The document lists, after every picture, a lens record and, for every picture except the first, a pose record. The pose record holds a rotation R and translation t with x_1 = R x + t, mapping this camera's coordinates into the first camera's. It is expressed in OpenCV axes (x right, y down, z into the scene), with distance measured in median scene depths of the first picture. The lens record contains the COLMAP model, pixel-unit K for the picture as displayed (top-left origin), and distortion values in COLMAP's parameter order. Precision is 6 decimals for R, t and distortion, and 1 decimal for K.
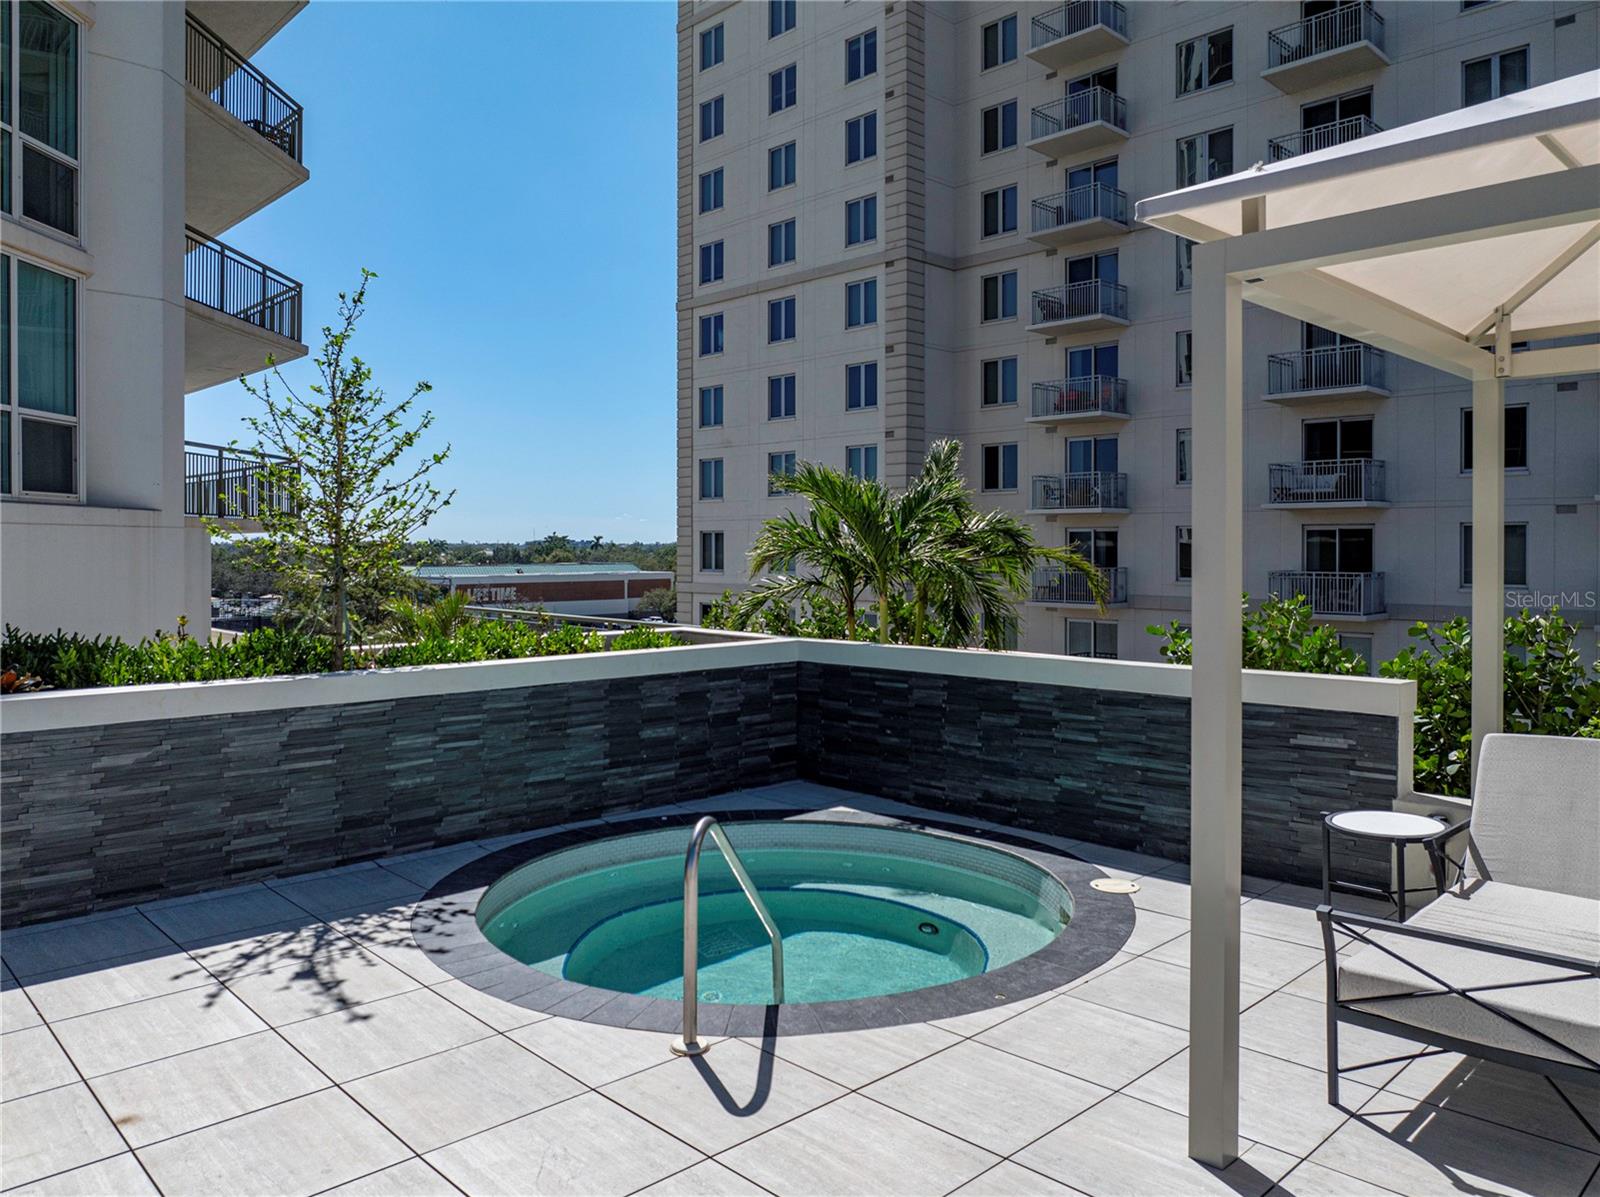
lens RADIAL K [[1138.4, 0, 798.0], [0, 1138.4, 547.7], [0, 0, 1]] dist [-0.007404, -0.001499]
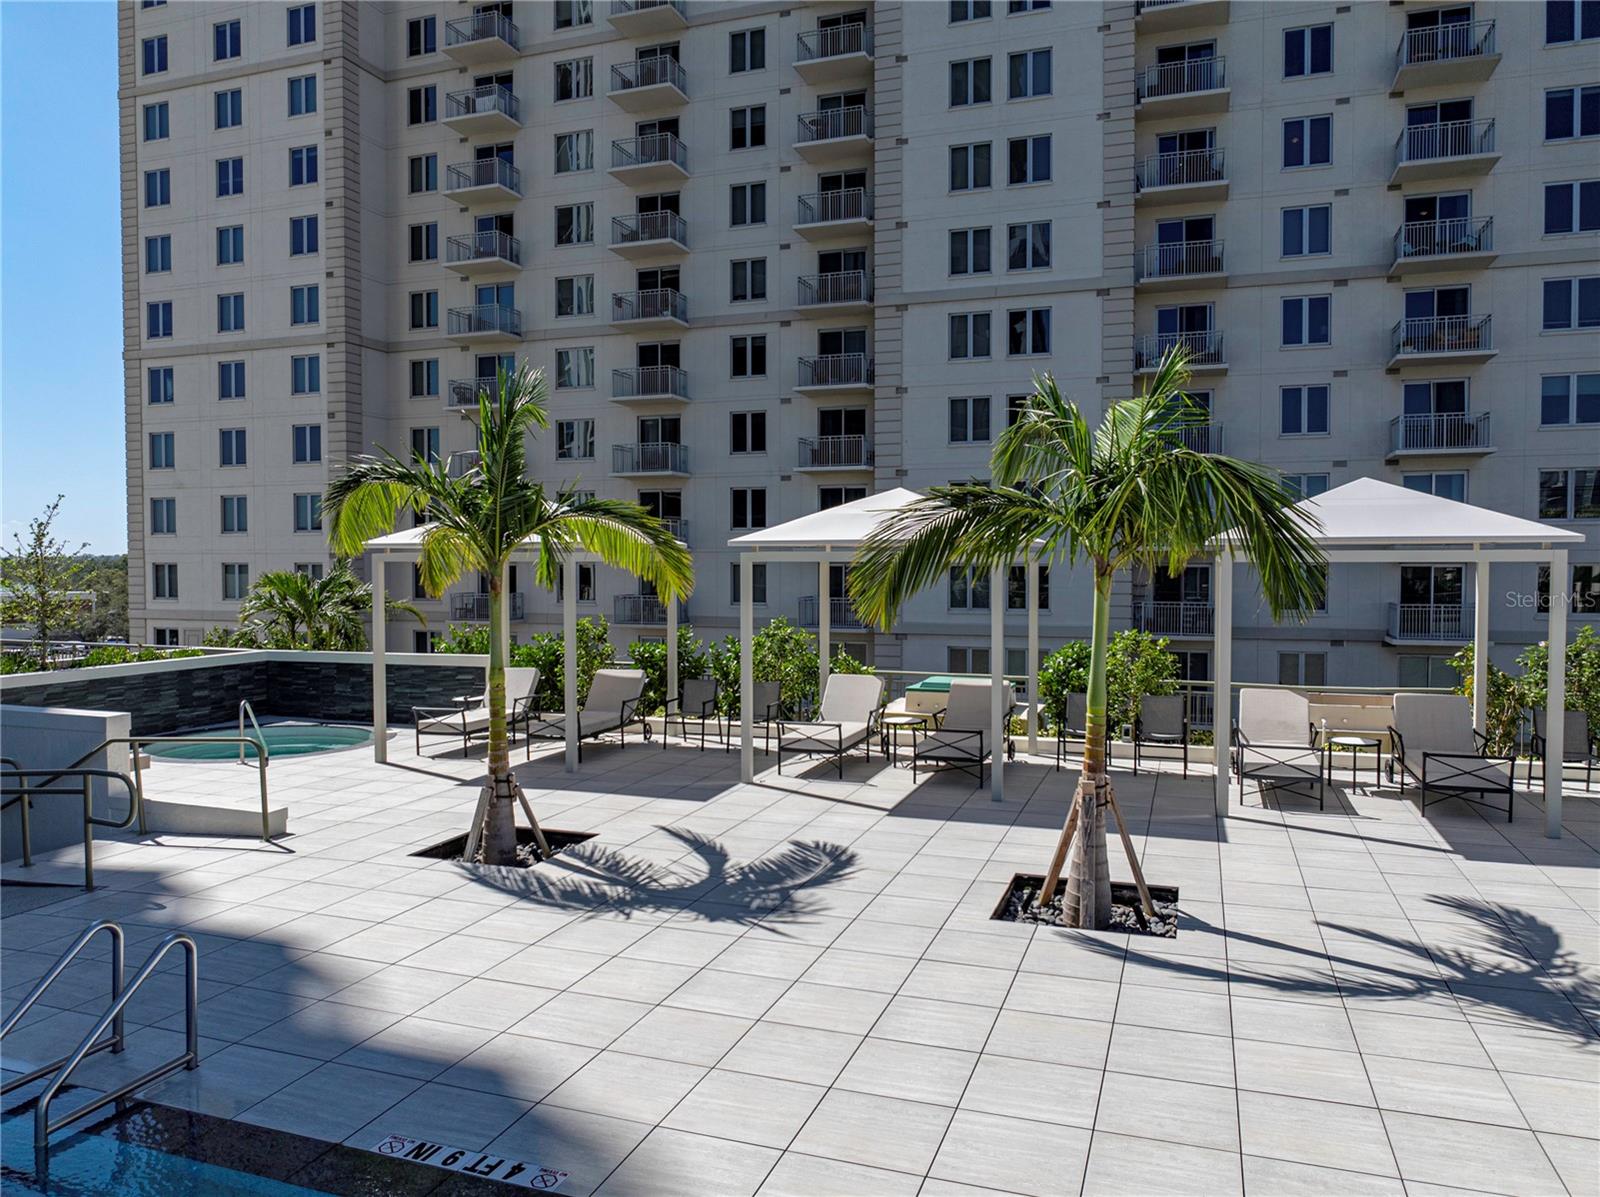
lens RADIAL K [[1128.7, 0, 800.0], [0, 1128.7, 598.5], [0, 0, 1]] dist [-0.024075, 0.001250]
pose [[0.895349, -0.017767, 0.445011, -0.008935], [0.002097, 0.999361, 0.035682, -0.020836], [-0.445360, -0.031014, 0.894814, -0.305779]]
